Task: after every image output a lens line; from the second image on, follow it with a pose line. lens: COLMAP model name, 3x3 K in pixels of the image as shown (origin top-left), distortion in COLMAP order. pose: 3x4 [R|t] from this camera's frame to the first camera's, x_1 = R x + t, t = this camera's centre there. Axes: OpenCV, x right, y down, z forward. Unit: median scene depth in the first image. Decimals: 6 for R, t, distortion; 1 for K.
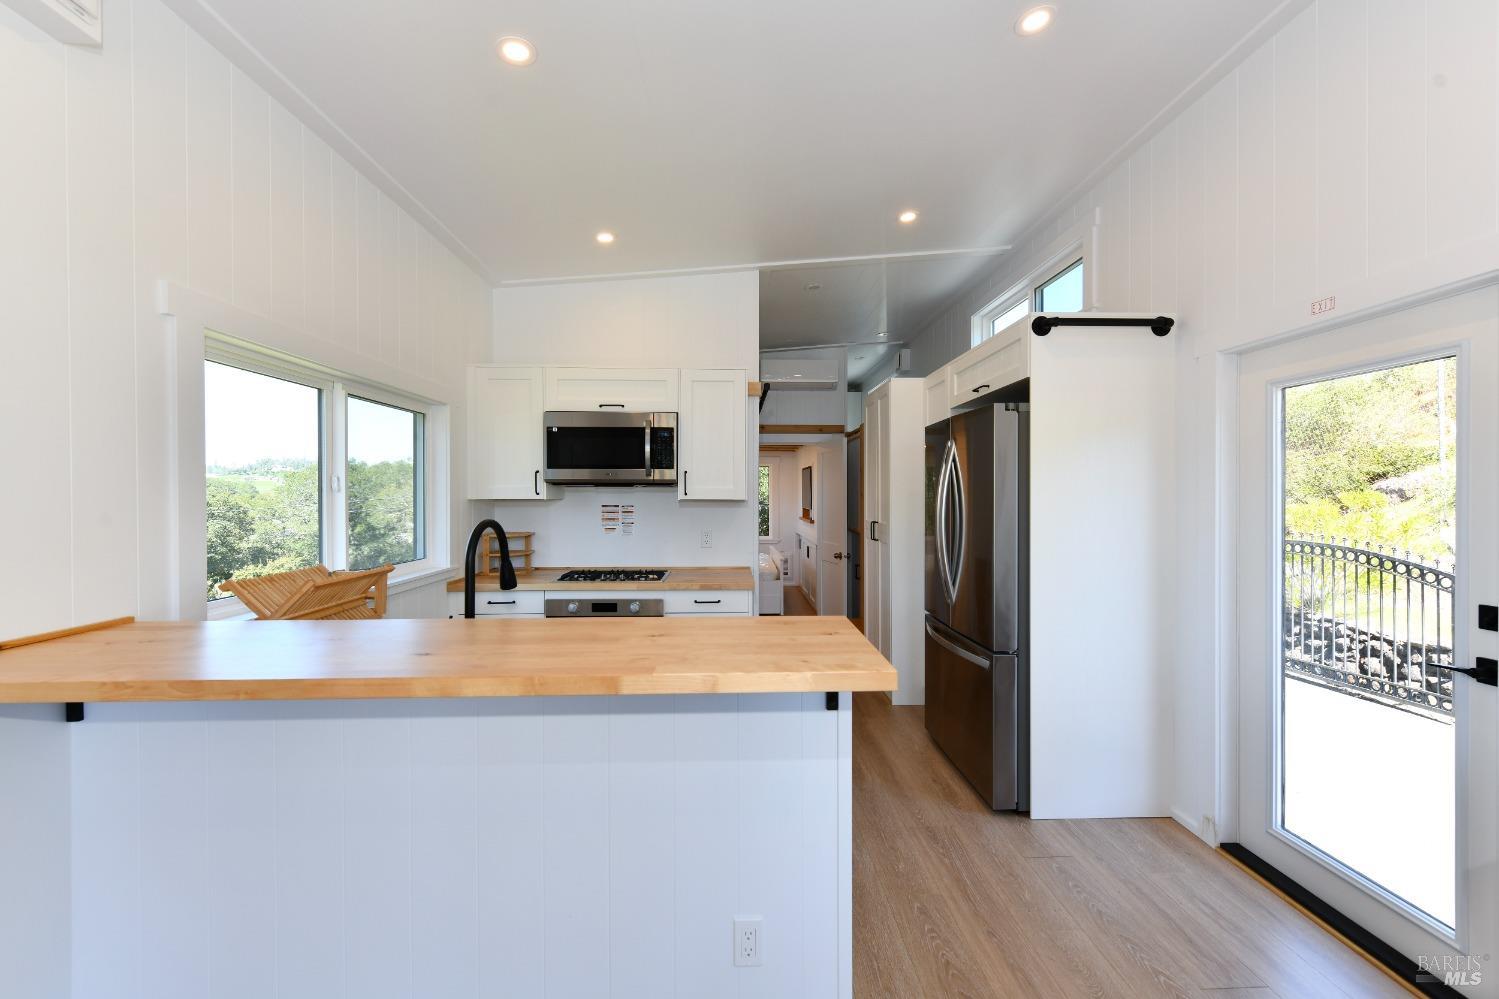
lens RADIAL K [[605.7, 0, 755.9], [0, 605.7, 496.5], [0, 0, 1]] dist [0.000674, 0.000050]
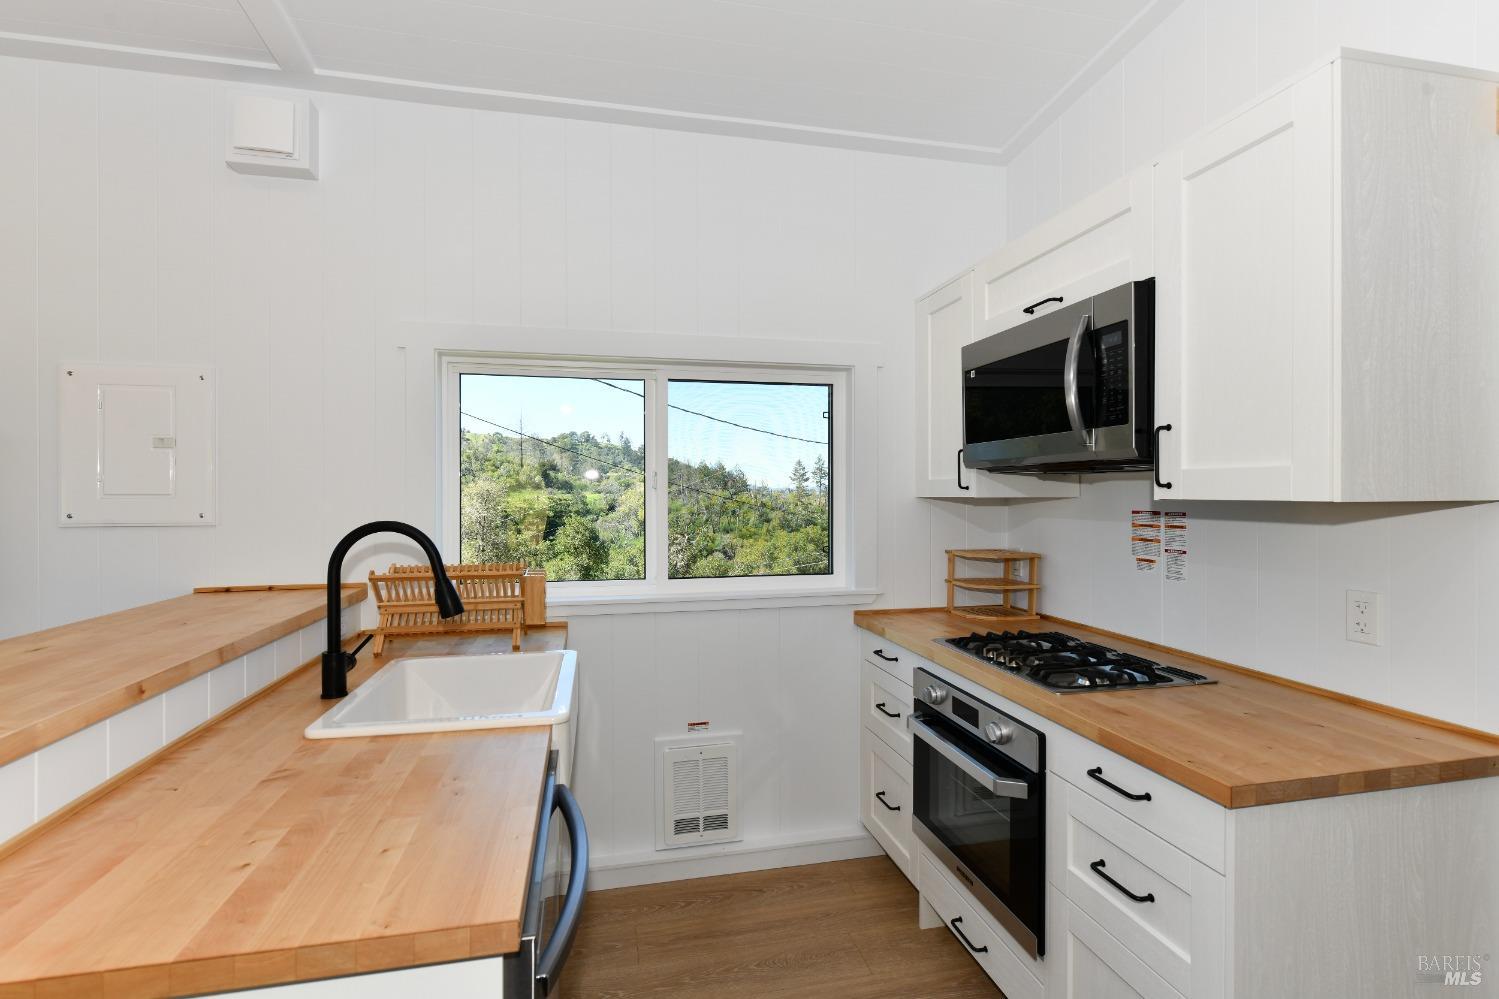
lens RADIAL K [[708.5, 0, 749.5], [0, 708.5, 499.5], [0, 0, 1]] dist [-0.000854, -0.000290]
pose [[0.179651, 0.012715, -0.983648, 0.279676], [0.003102, 0.999904, 0.013492, -0.003300], [0.983726, -0.005475, 0.179594, 0.672575]]
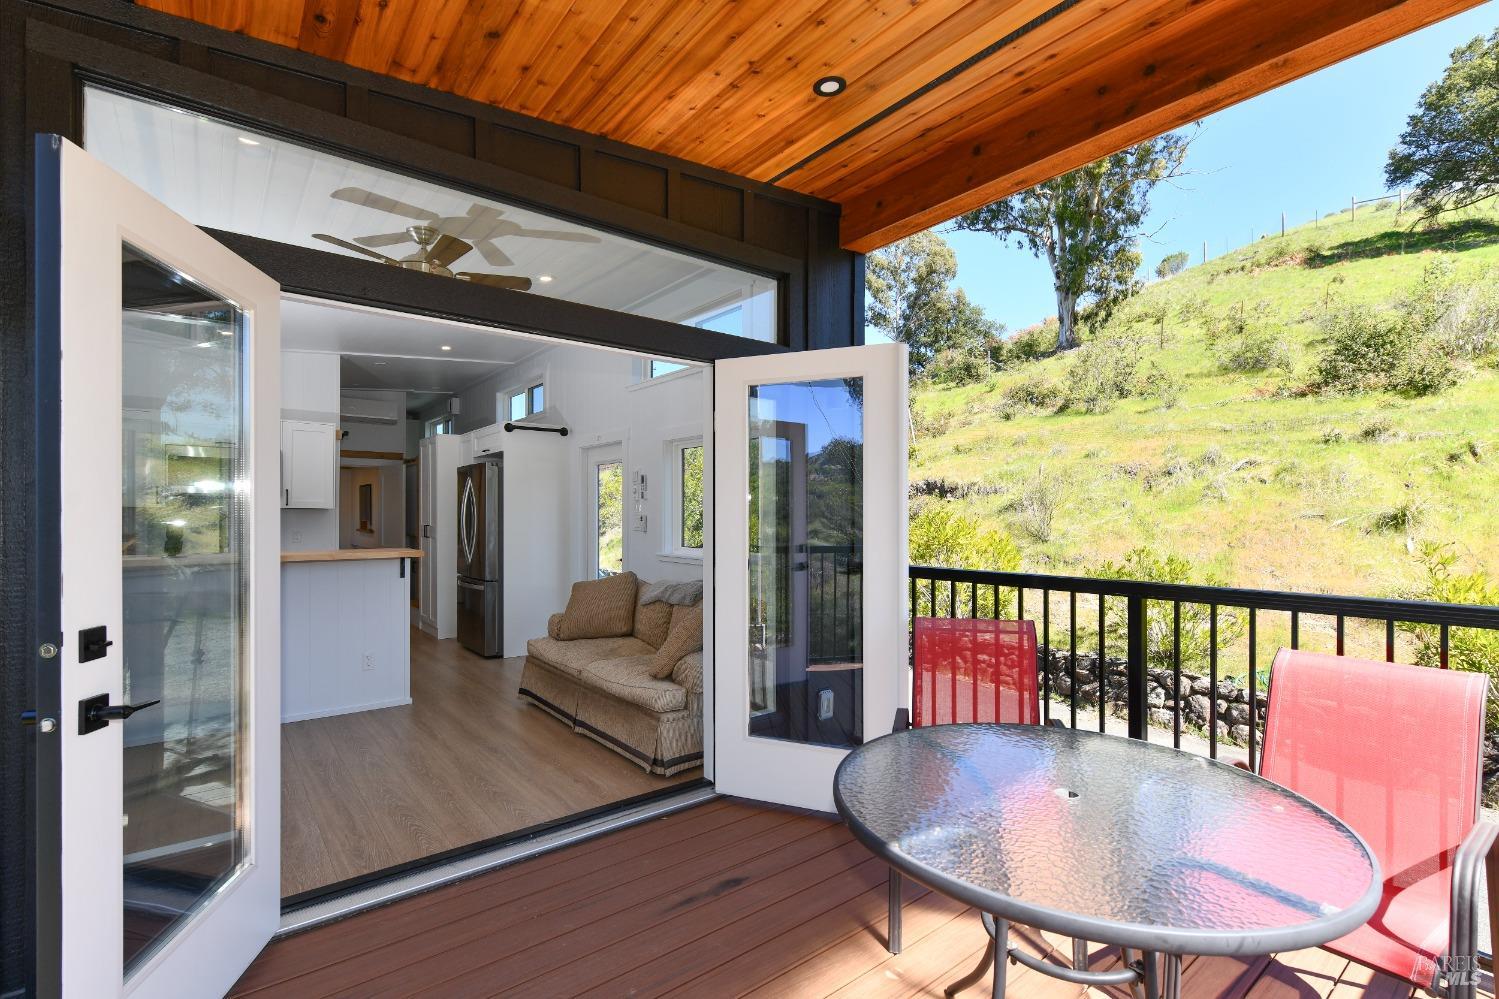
lens RADIAL K [[669.9, 0, 751.1], [0, 669.9, 516.6], [0, 0, 1]] dist [0.000012, -0.000021]
pose [[0.806802, 0.000275, 0.590822, -0.176164], [-0.000903, 0.999999, 0.000769, 0.022009], [-0.590821, -0.001154, 0.806802, -1.052424]]
